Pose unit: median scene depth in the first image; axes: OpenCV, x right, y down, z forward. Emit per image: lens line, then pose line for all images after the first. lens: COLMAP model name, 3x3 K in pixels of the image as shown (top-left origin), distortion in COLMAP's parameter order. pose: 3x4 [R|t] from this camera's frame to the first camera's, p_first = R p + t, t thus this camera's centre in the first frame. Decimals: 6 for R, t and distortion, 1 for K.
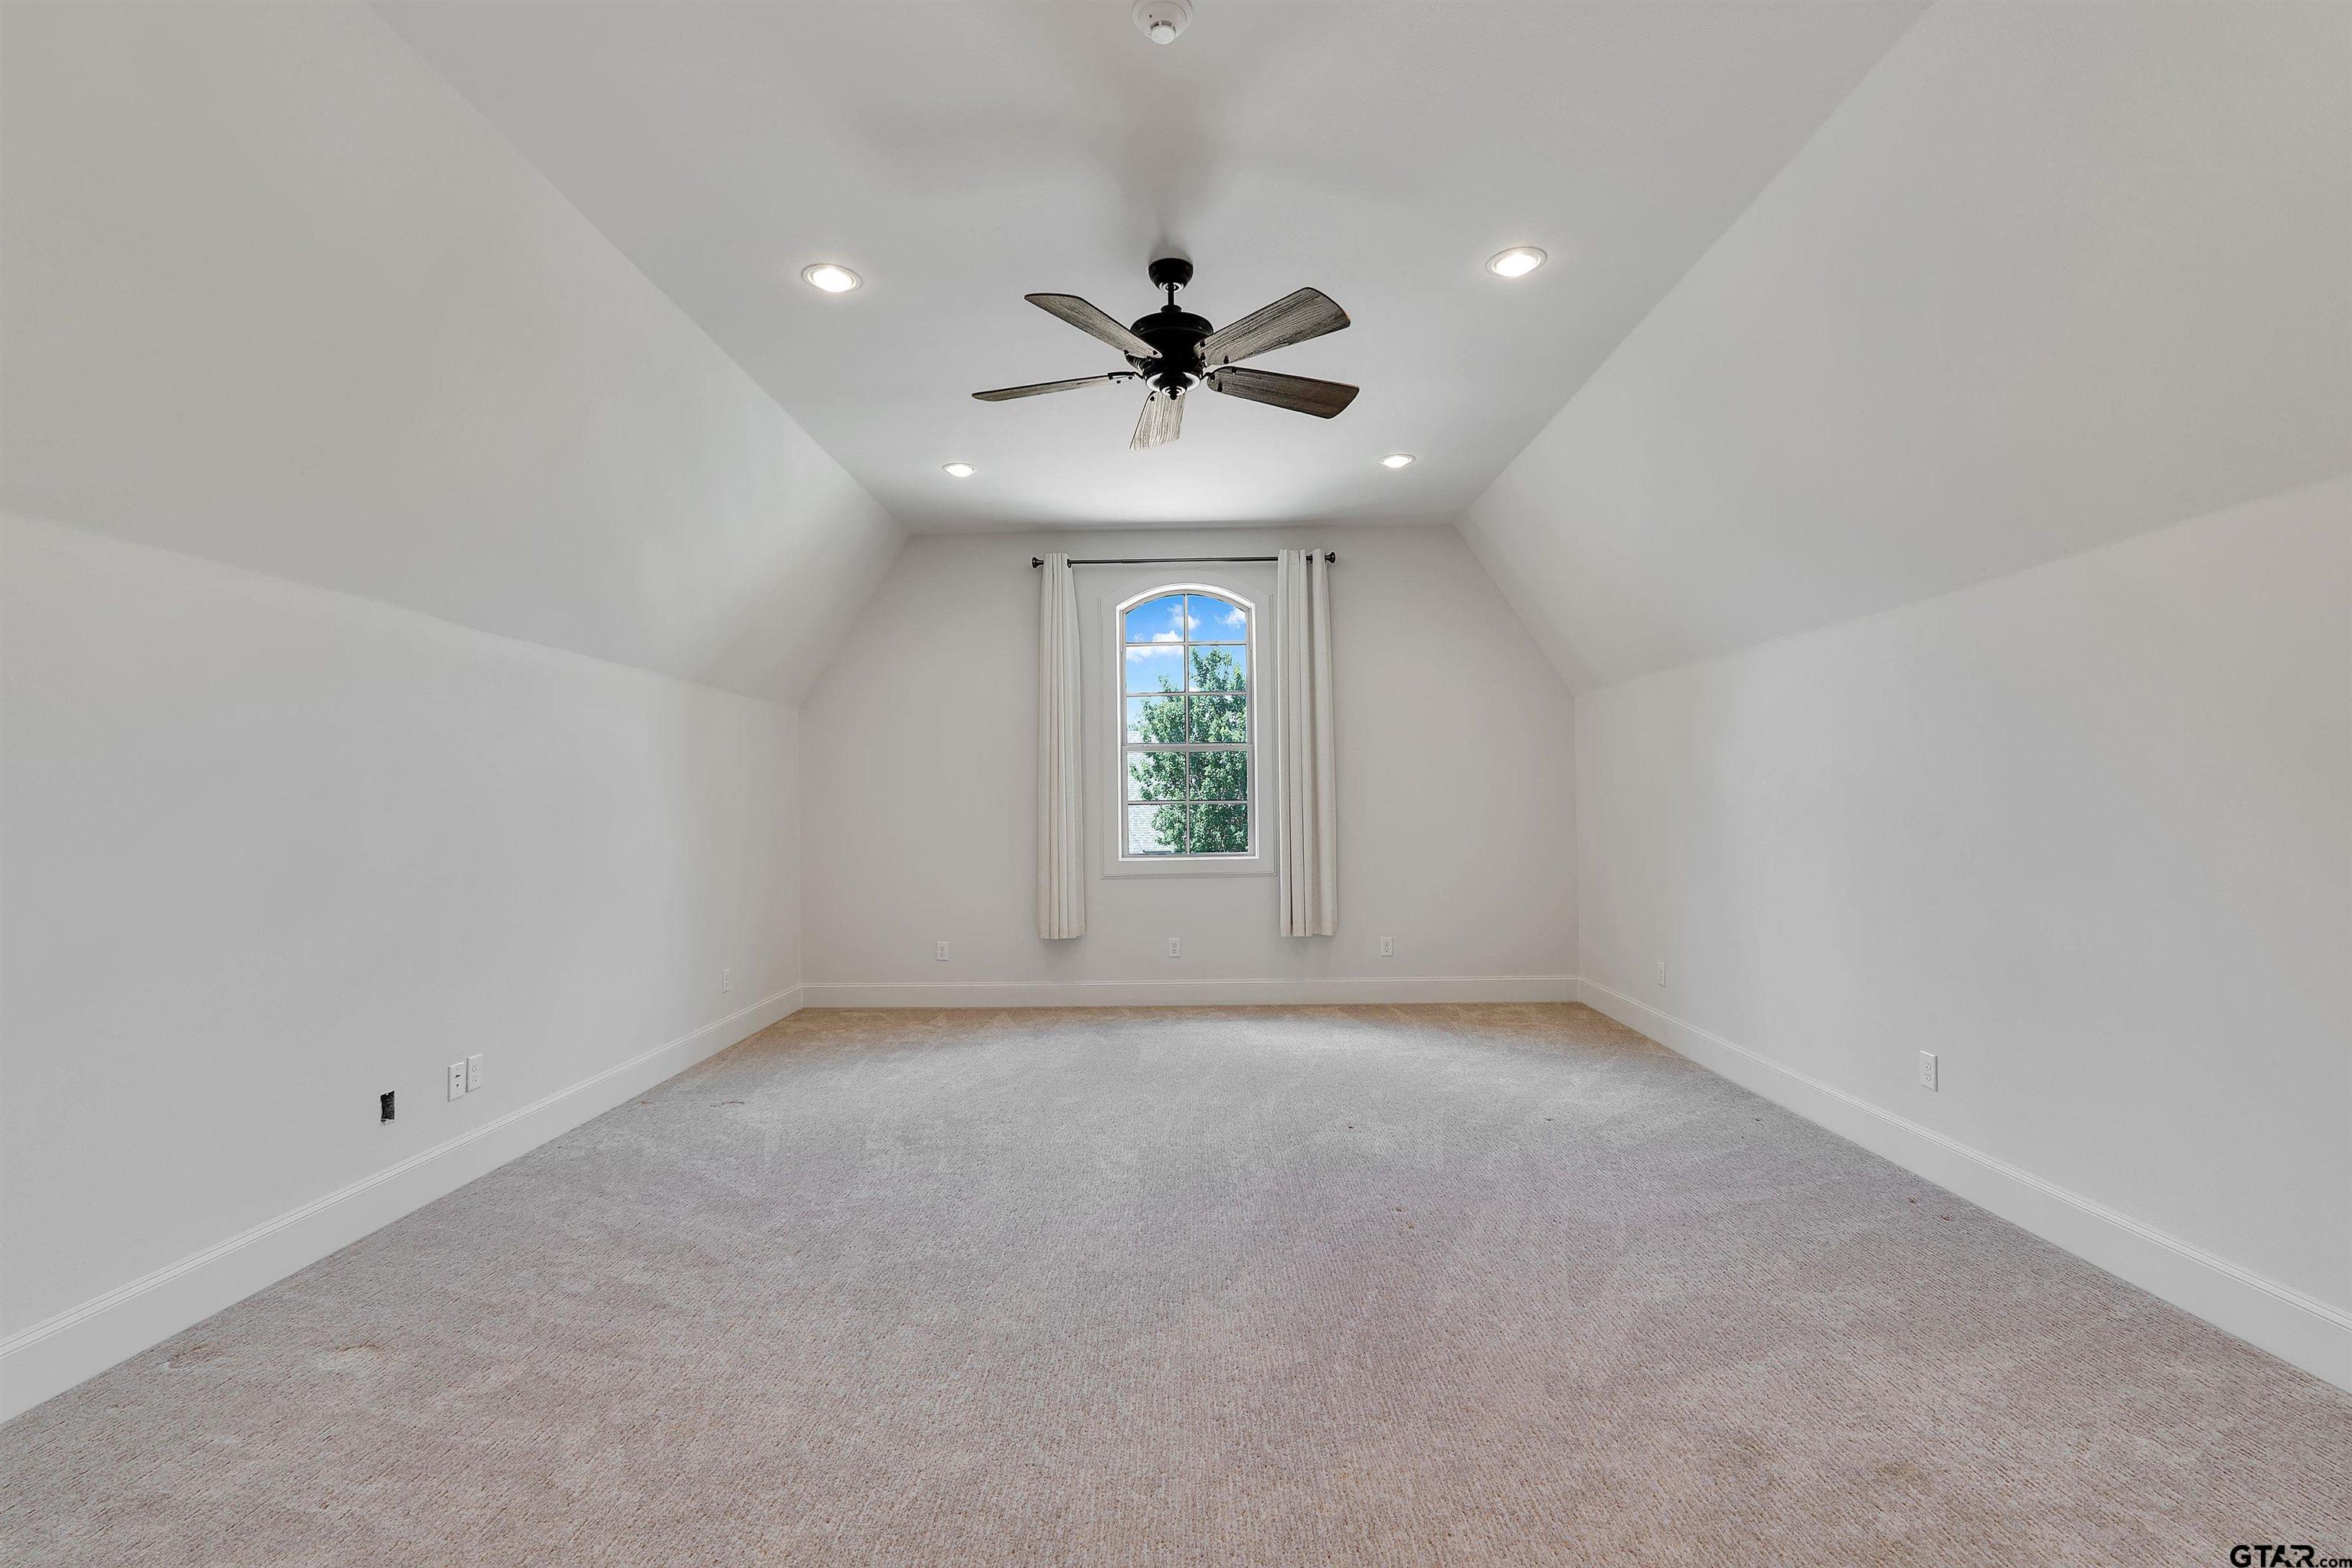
lens RADIAL K [[1060.5, 0, 1175.5], [0, 1060.5, 790.6], [0, 0, 1]] dist [-0.003397, -0.000234]
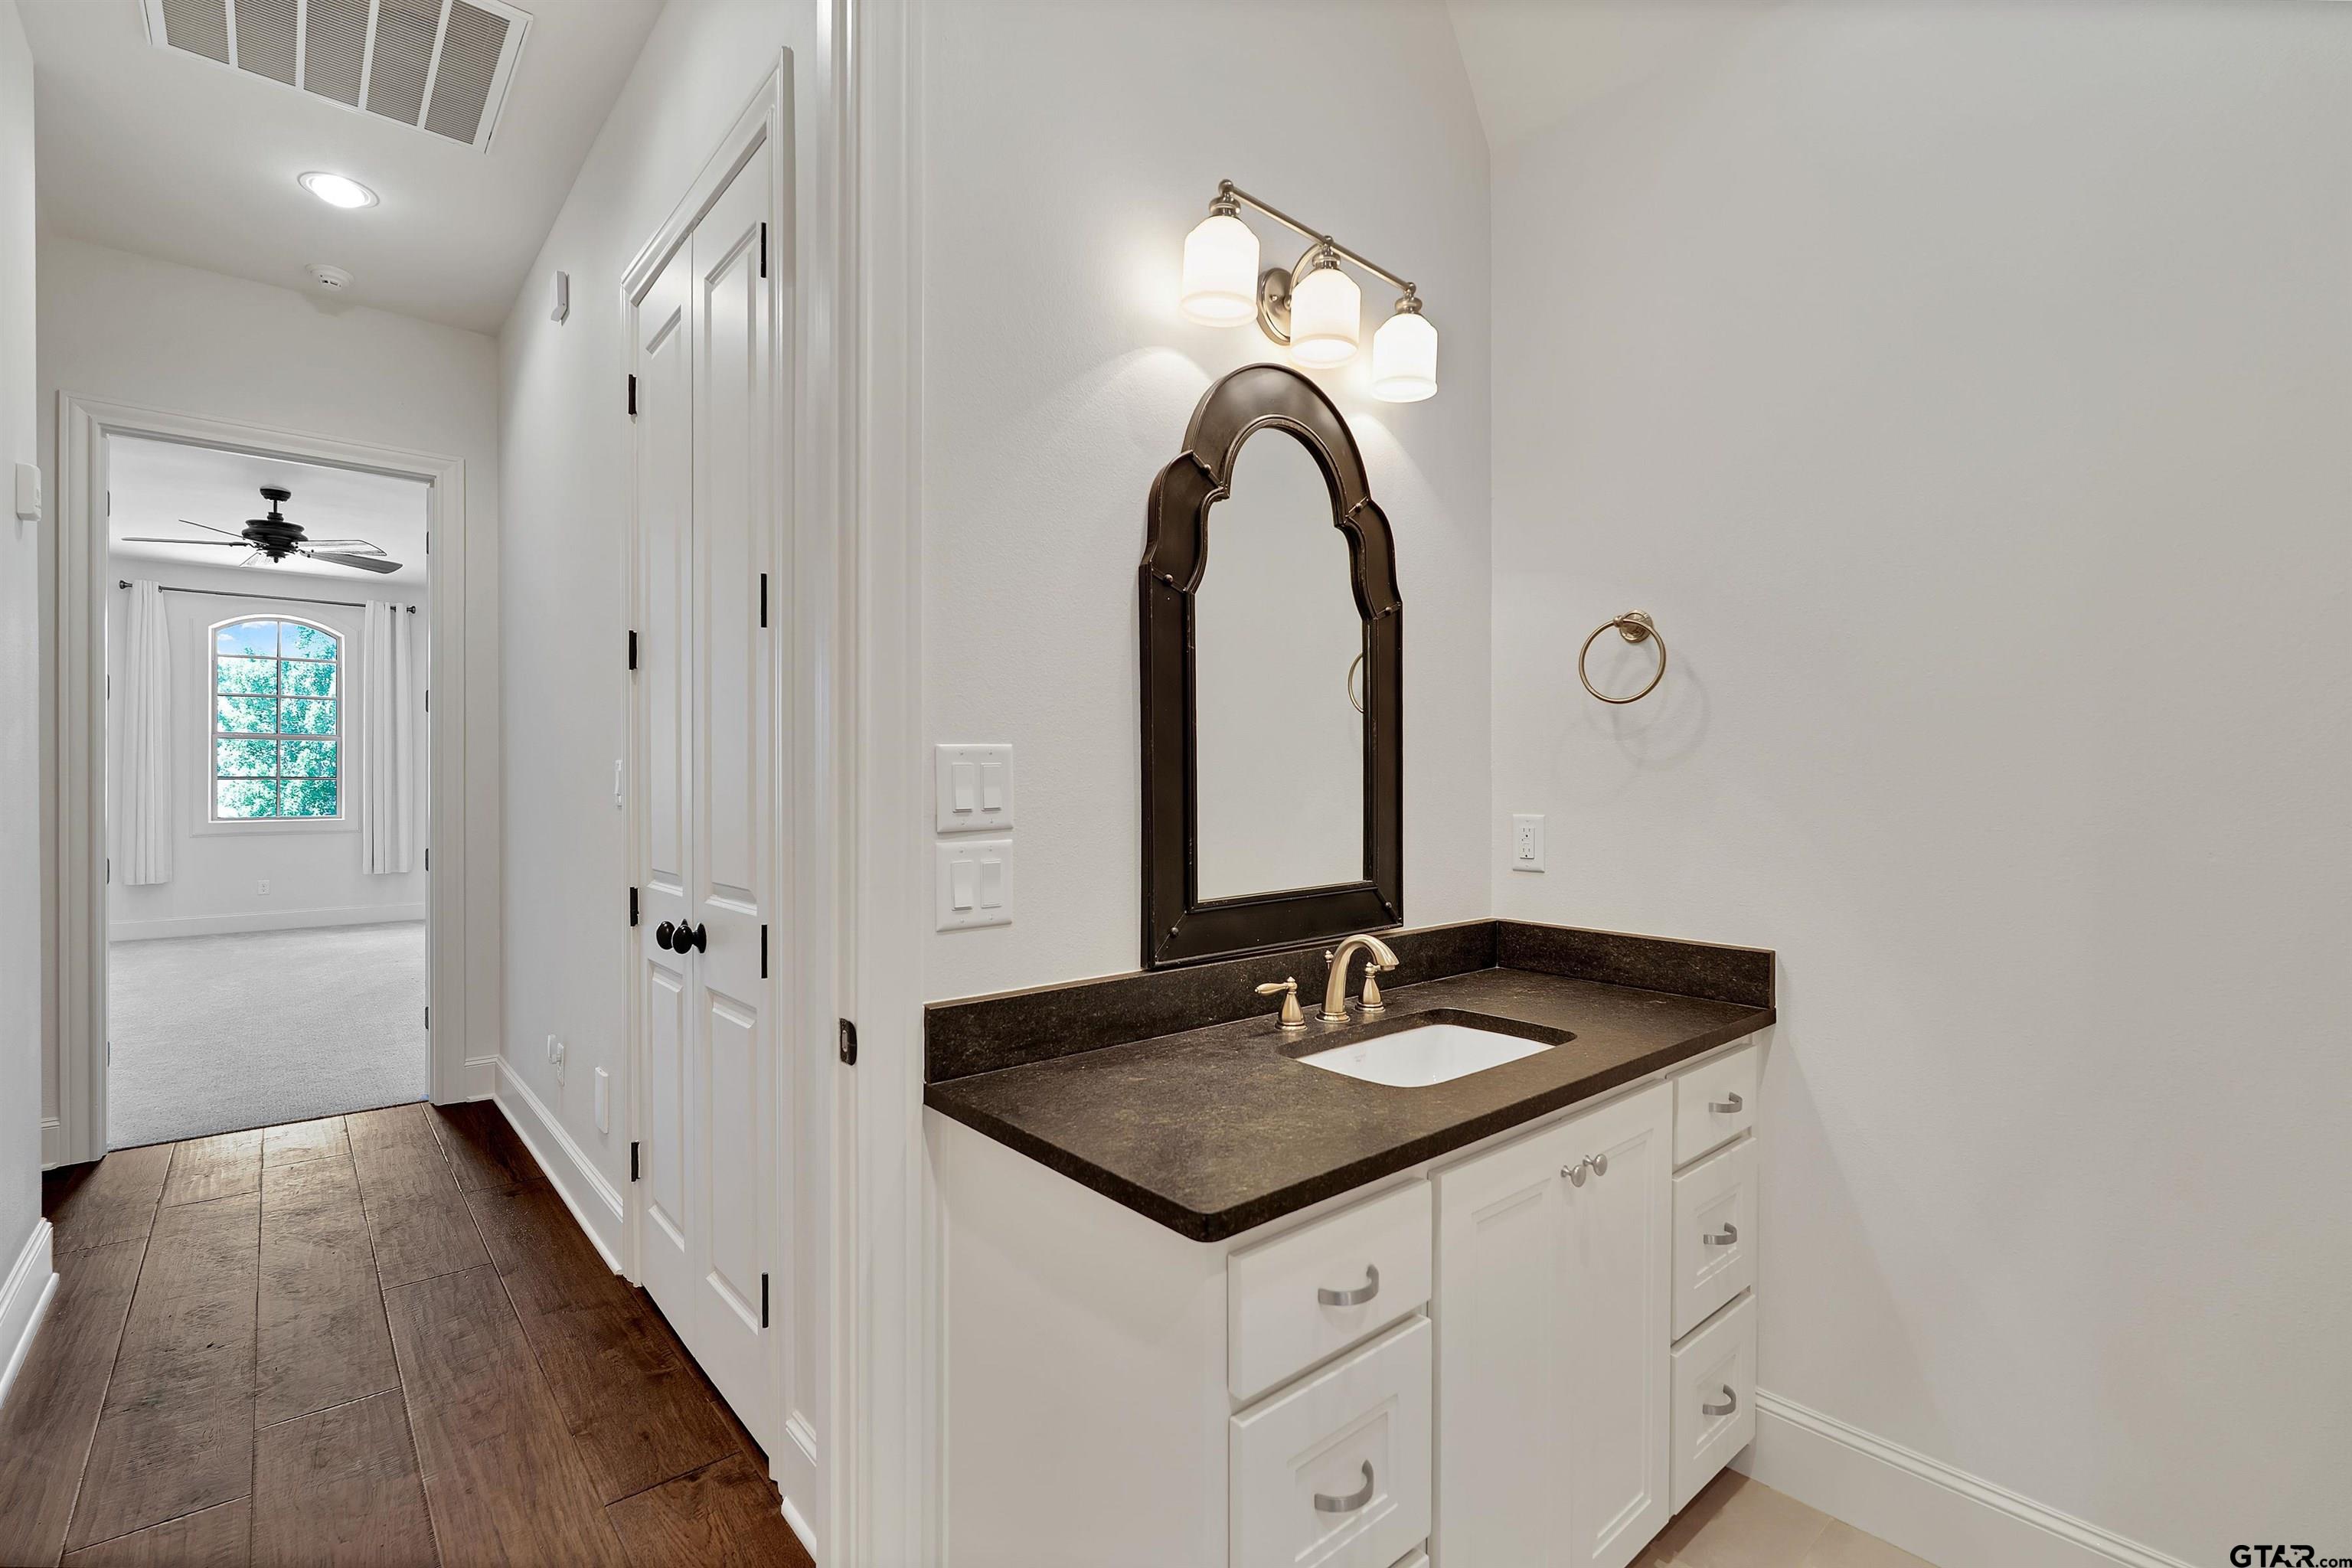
lens RADIAL K [[1060.5, 0, 1174.1], [0, 1060.5, 782.5], [0, 0, 1]] dist [-0.003397, -0.000234]
pose [[0.752099, 0.012058, 0.658940, -0.018306], [-0.020344, 0.999781, 0.004925, -0.013637], [-0.658736, -0.017109, 0.752180, -0.761119]]
